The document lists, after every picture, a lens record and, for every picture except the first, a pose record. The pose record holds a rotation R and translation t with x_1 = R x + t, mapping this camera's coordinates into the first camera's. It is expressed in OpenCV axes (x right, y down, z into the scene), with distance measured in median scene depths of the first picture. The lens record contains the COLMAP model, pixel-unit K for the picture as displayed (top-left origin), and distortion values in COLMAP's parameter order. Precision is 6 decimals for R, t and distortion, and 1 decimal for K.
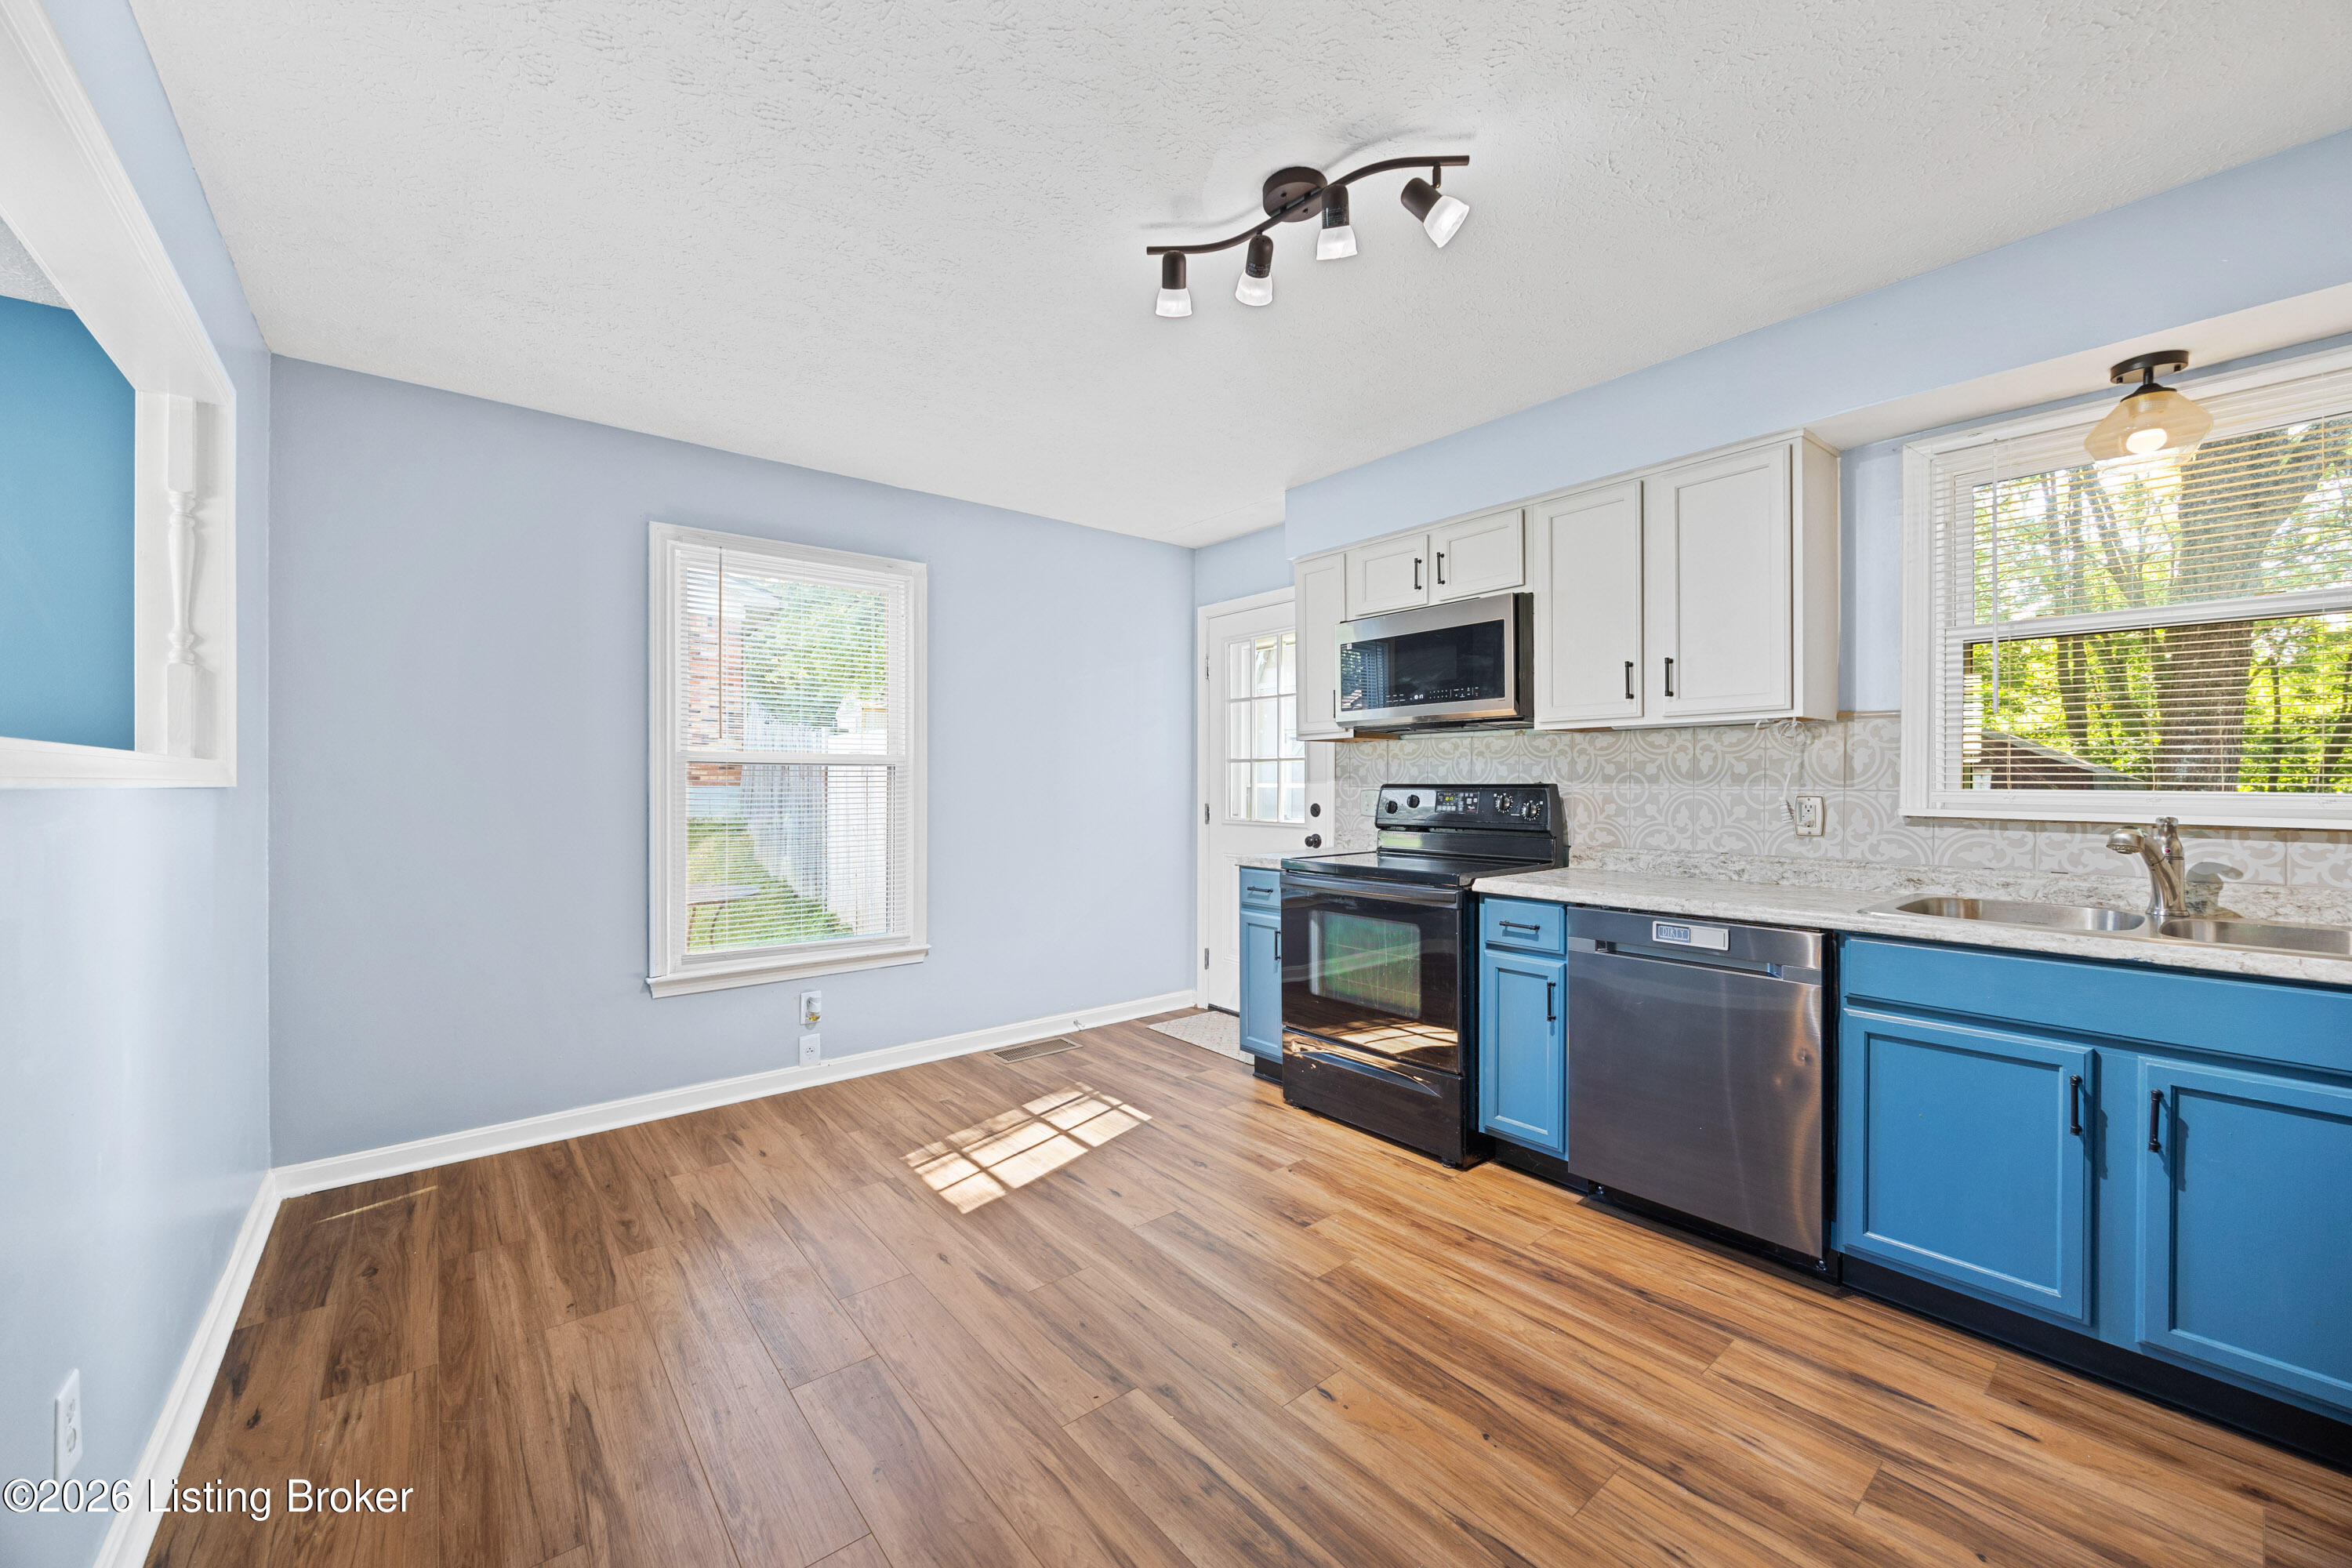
lens RADIAL K [[901.1, 0, 1171.7], [0, 901.1, 784.8], [0, 0, 1]] dist [-0.003018, 0.000217]
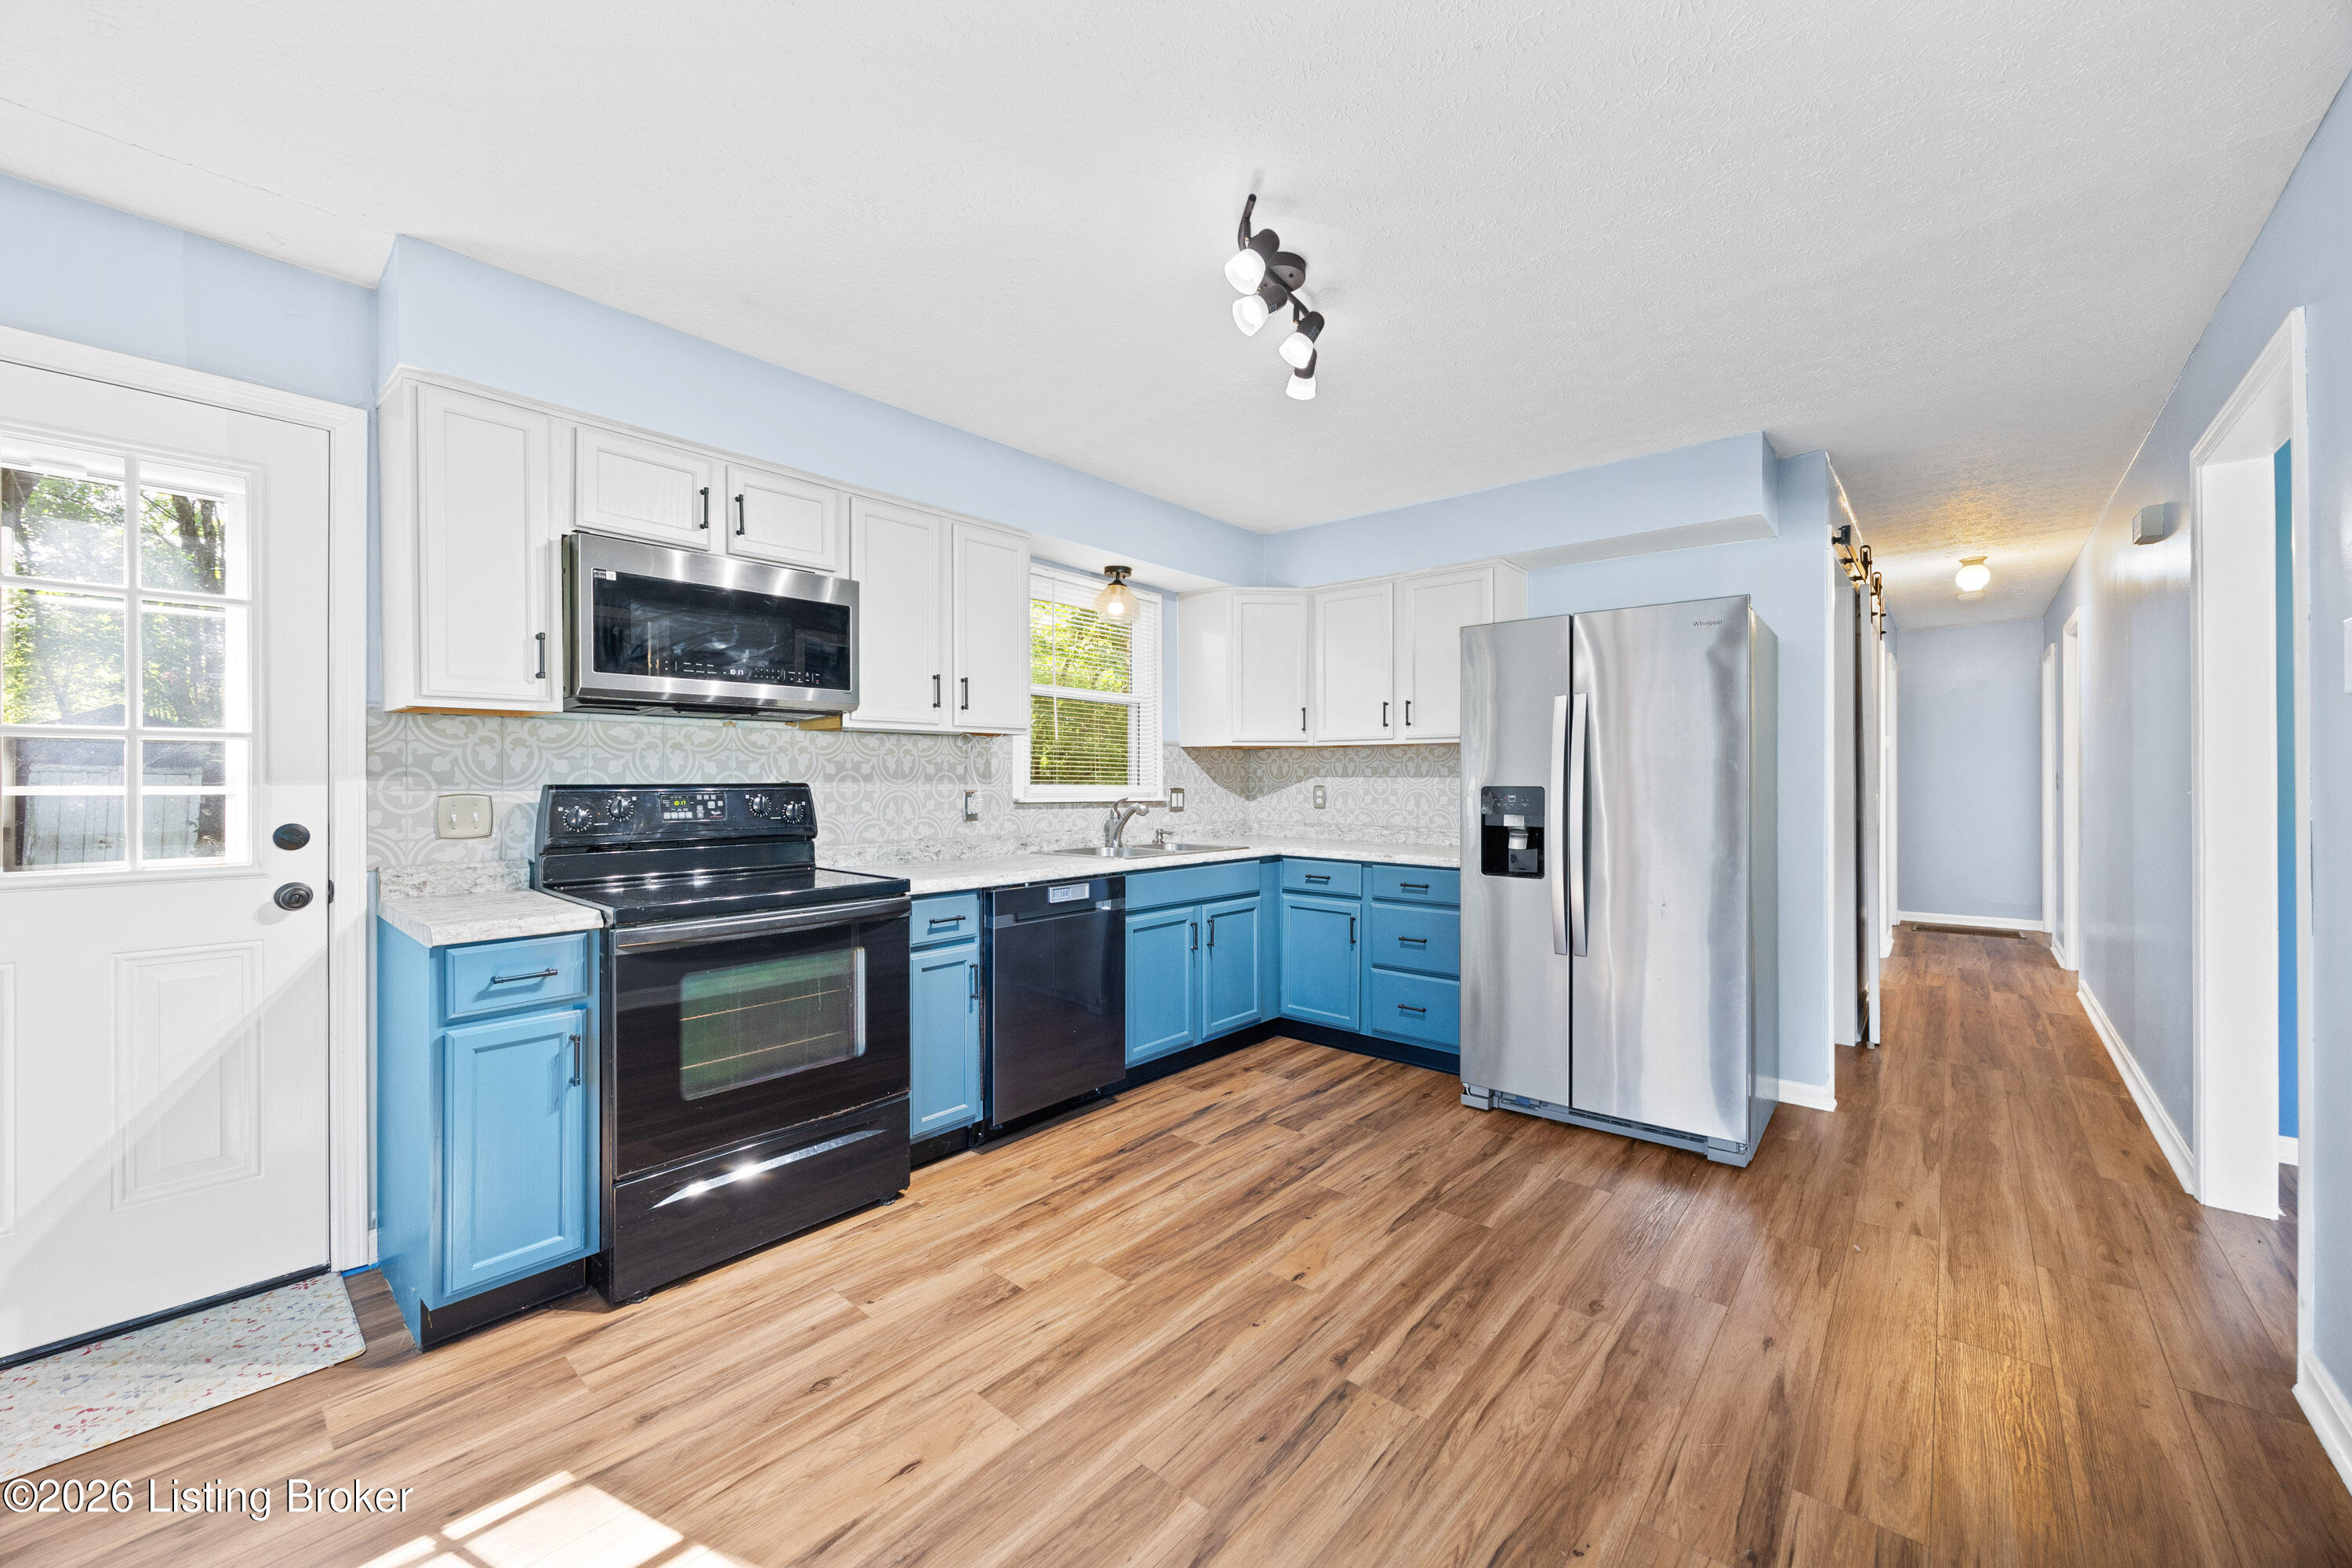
lens RADIAL K [[901.1, 0, 1175.6], [0, 901.1, 779.4], [0, 0, 1]] dist [-0.003018, 0.000217]
pose [[-0.174324, 0.000847, 0.984688, -0.648539], [0.005479, 0.999985, 0.000109, -0.003125], [-0.984673, 0.005414, -0.174326, 0.881292]]
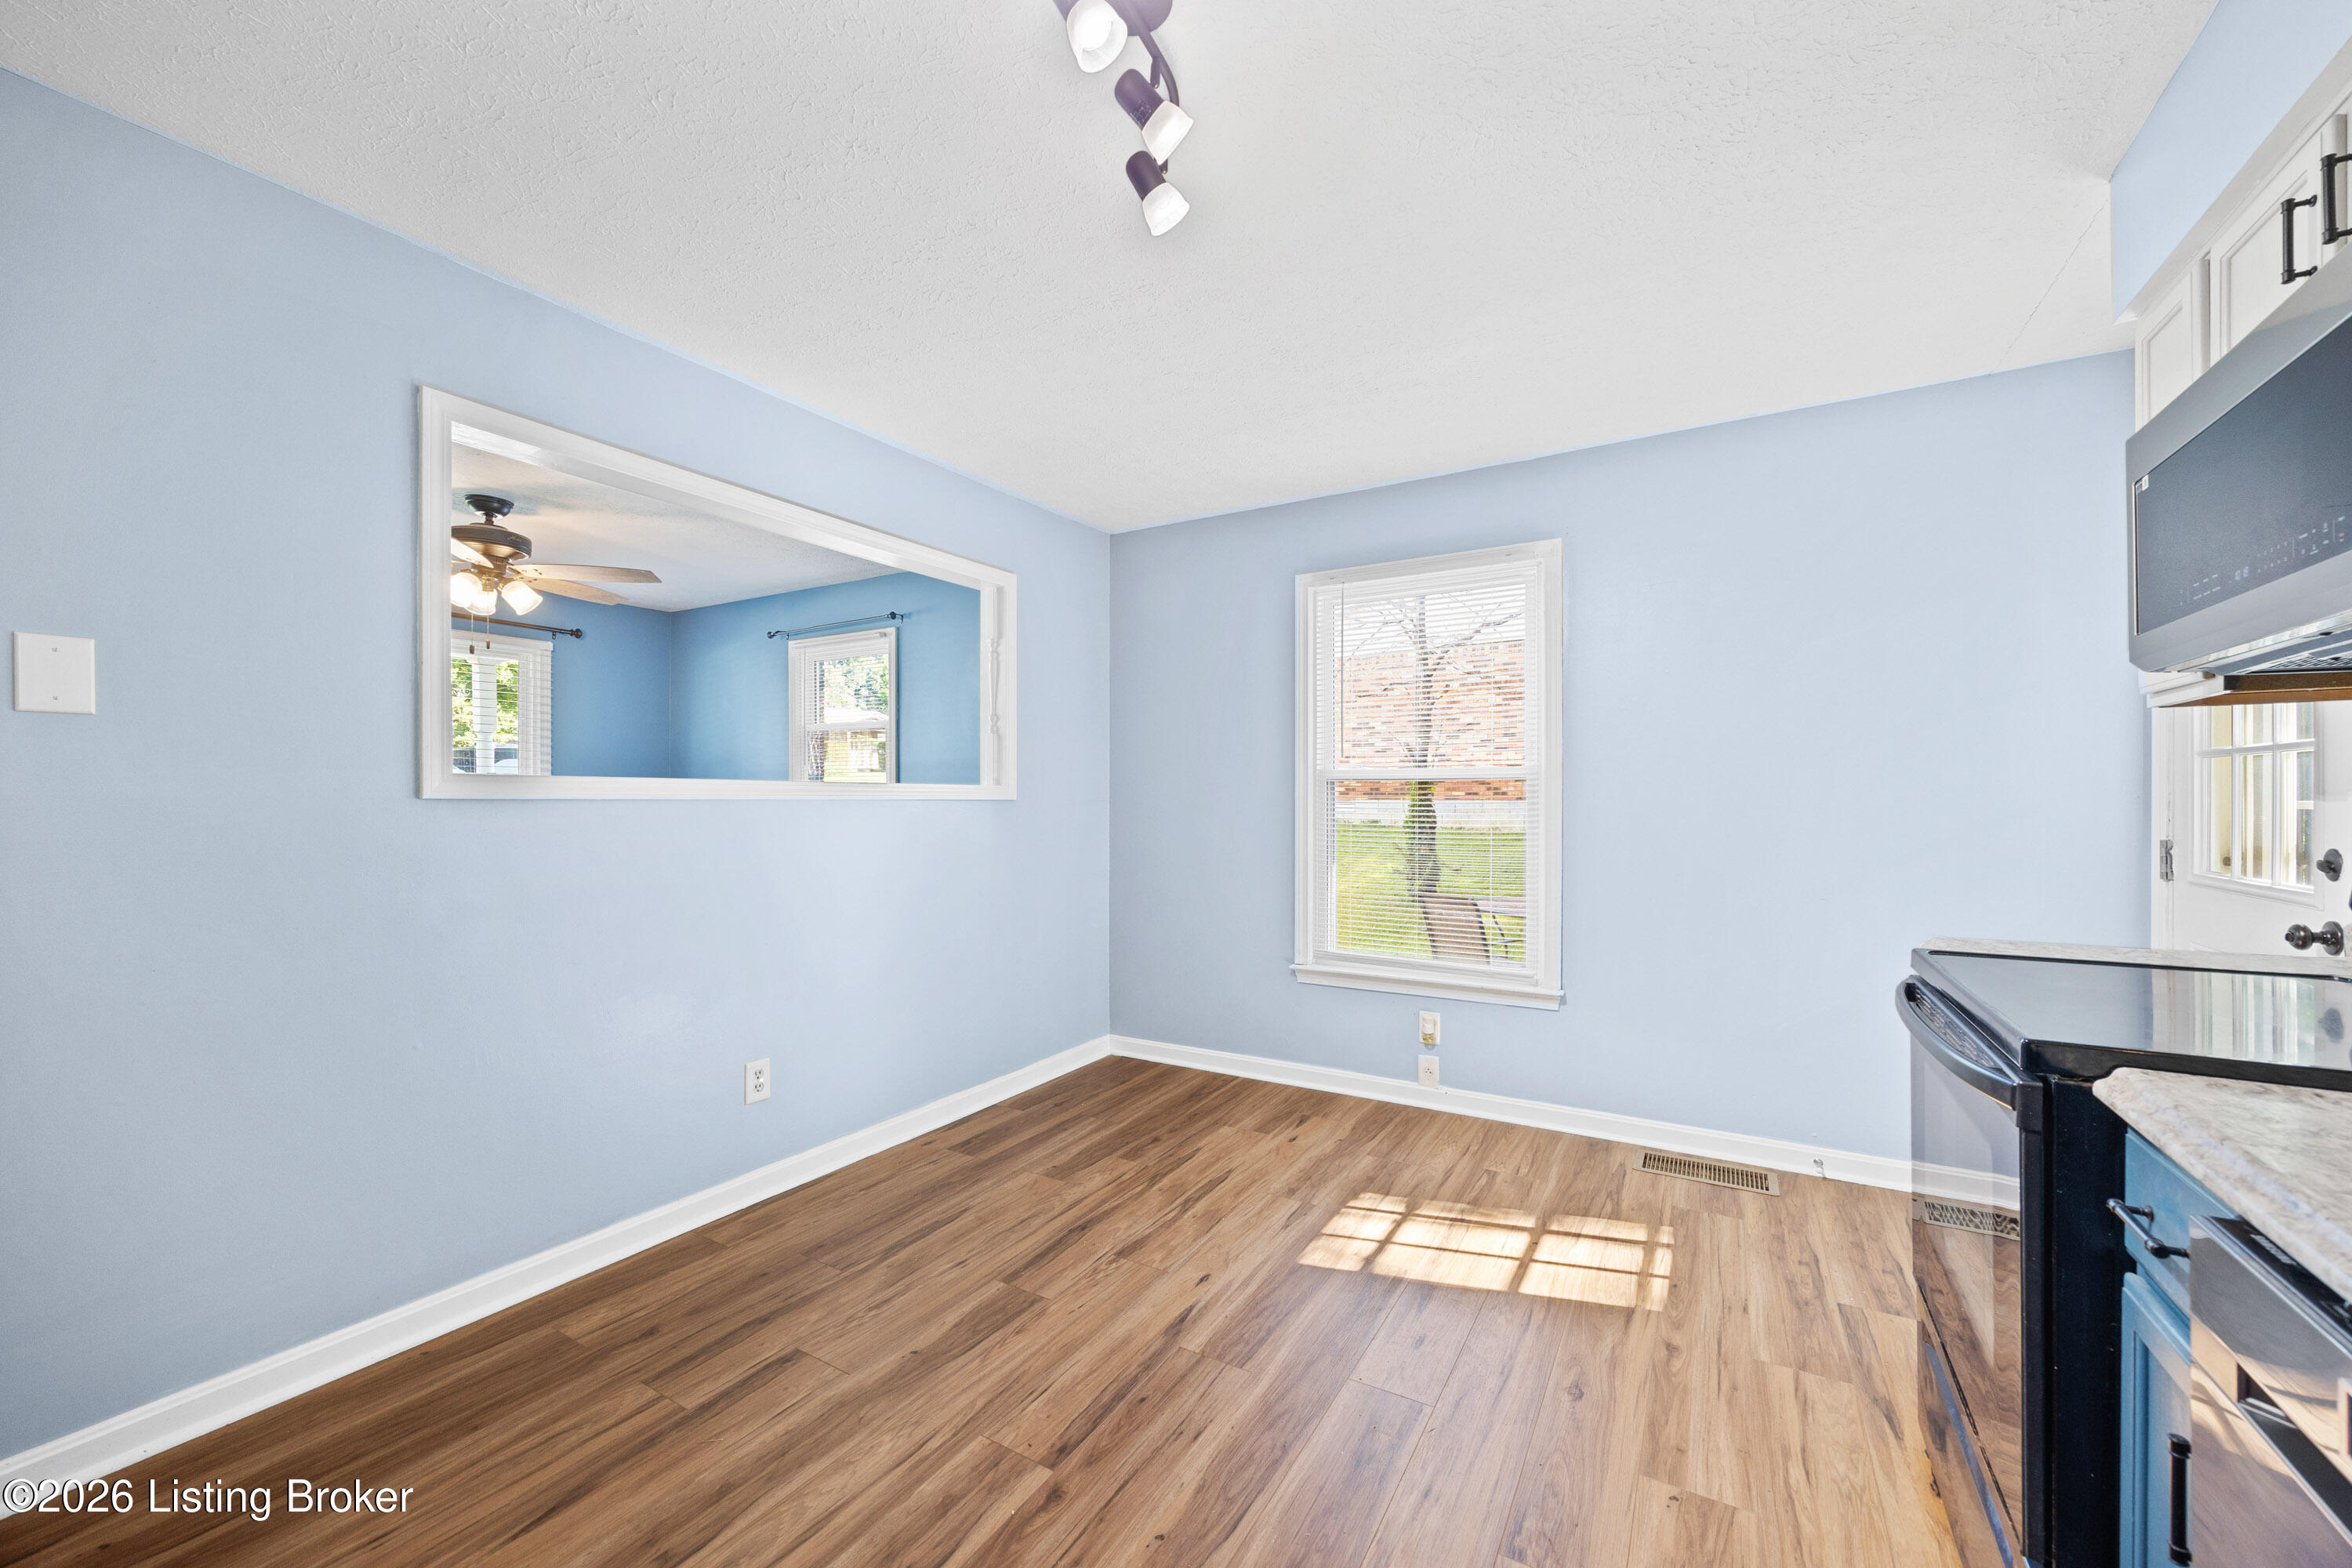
lens RADIAL K [[901.1, 0, 1175.4], [0, 901.1, 799.6], [0, 0, 1]] dist [-0.003018, 0.000217]
pose [[0.340563, 0.002813, -0.940218, 0.548390], [-0.003821, 0.999991, 0.001608, -0.002126], [0.940214, 0.003045, 0.340570, 0.522064]]
